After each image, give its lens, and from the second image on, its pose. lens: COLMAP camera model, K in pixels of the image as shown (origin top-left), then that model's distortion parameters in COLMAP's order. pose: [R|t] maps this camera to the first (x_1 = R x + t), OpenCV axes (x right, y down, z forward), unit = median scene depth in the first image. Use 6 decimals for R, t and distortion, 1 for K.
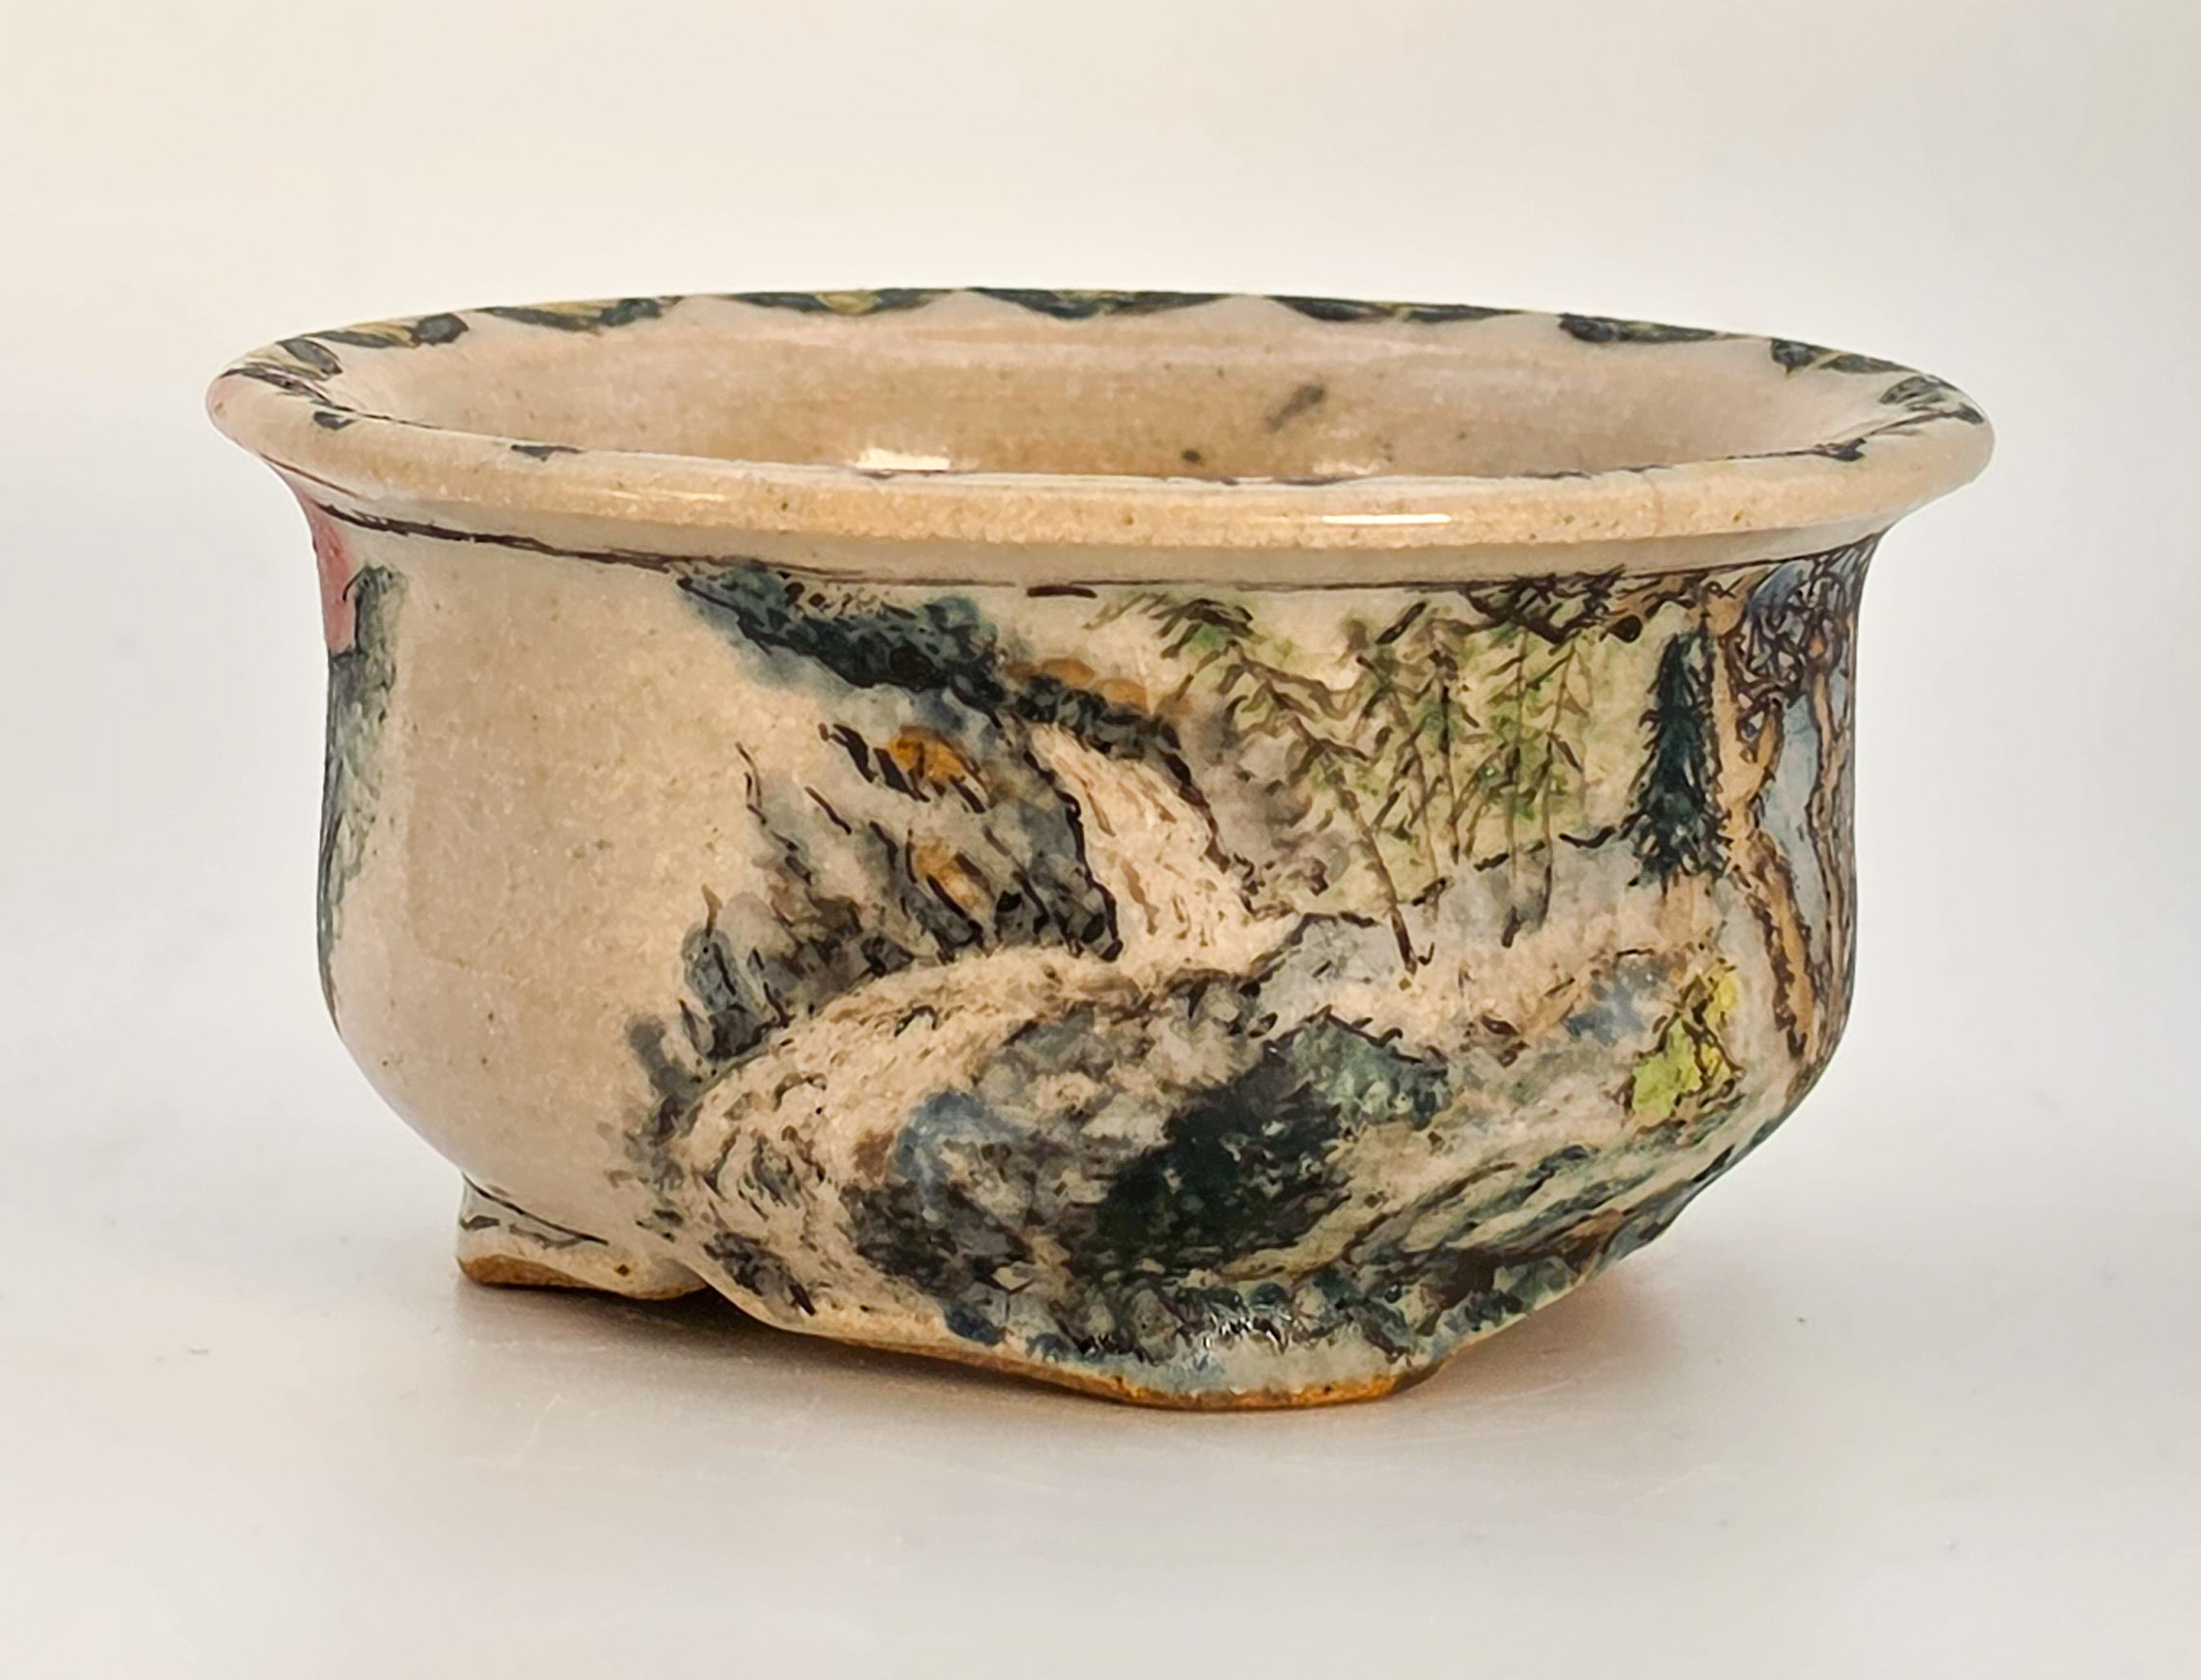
lens RADIAL K [[5511.7, 0, 1100.3], [0, 5511.7, 839.1], [0, 0, 1]] dist [0.037054, 0.000000]
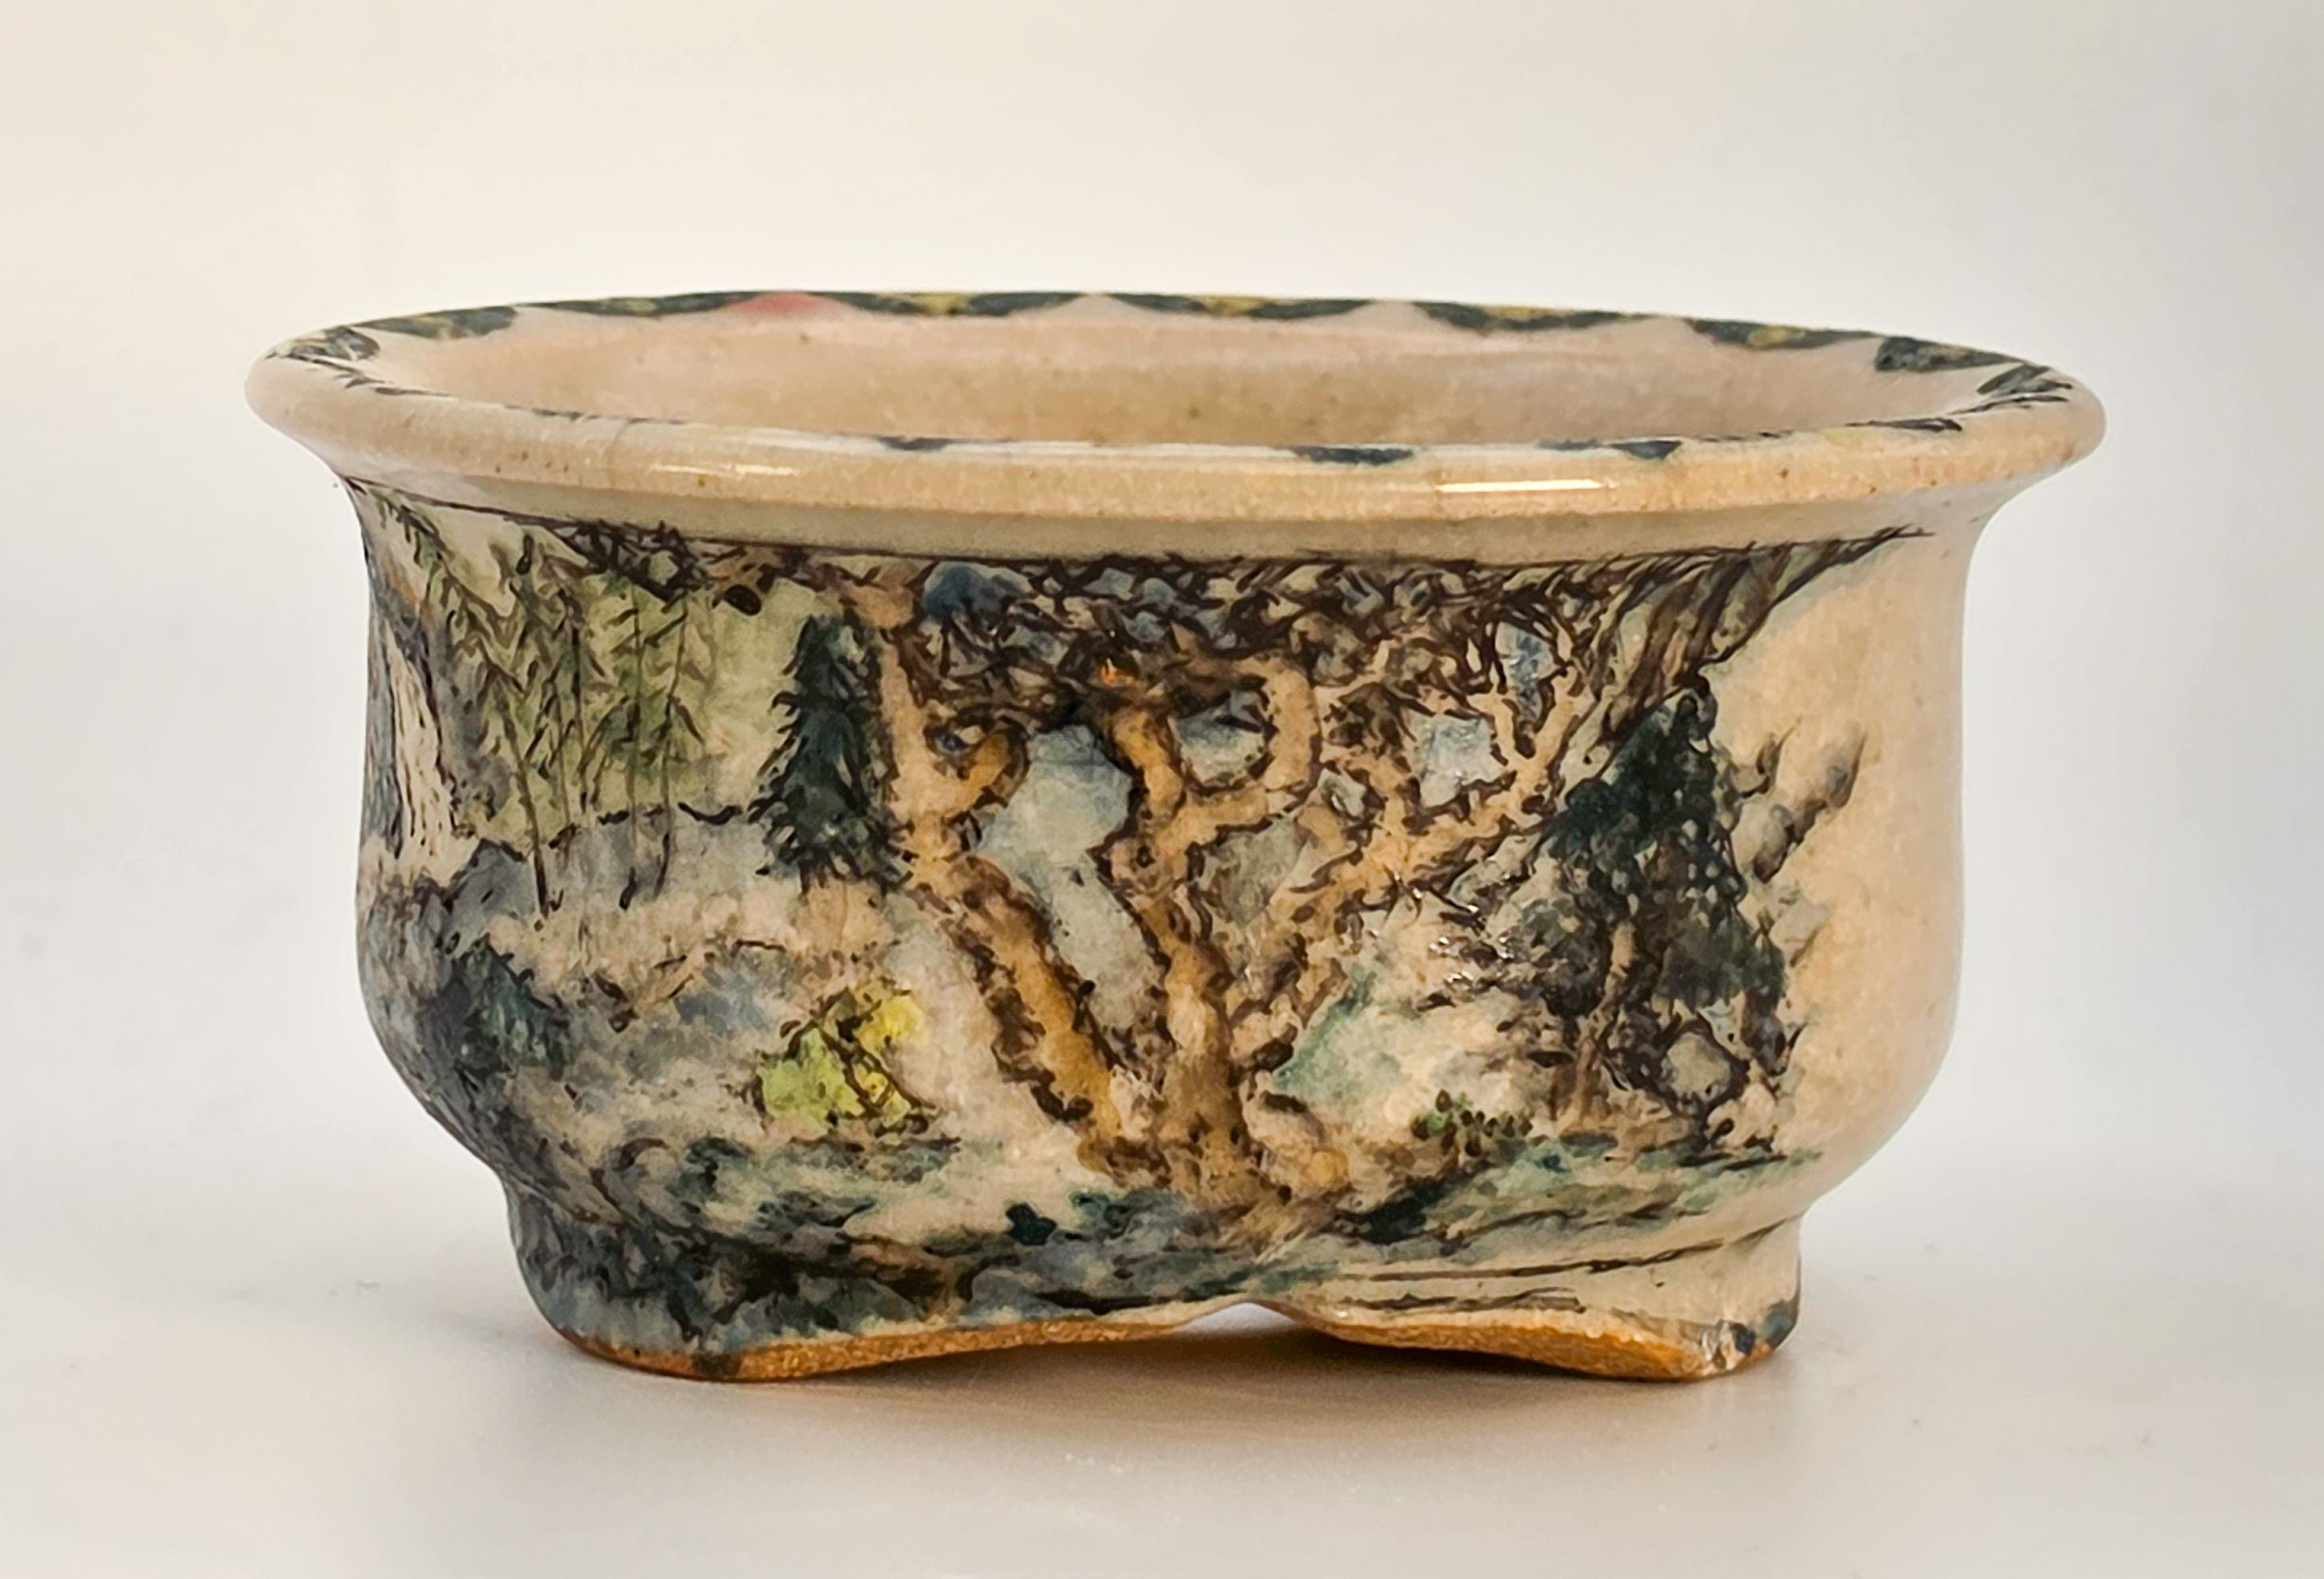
lens RADIAL K [[5684.8, 0, 1161.8], [0, 5684.8, 790.1], [0, 0, 1]] dist [-0.006696, 0.000000]
pose [[0.669723, 0.152850, -0.726710, 0.854251], [-0.183436, 0.982314, 0.037559, -0.055382], [0.719598, 0.108151, 0.685916, 0.378006]]
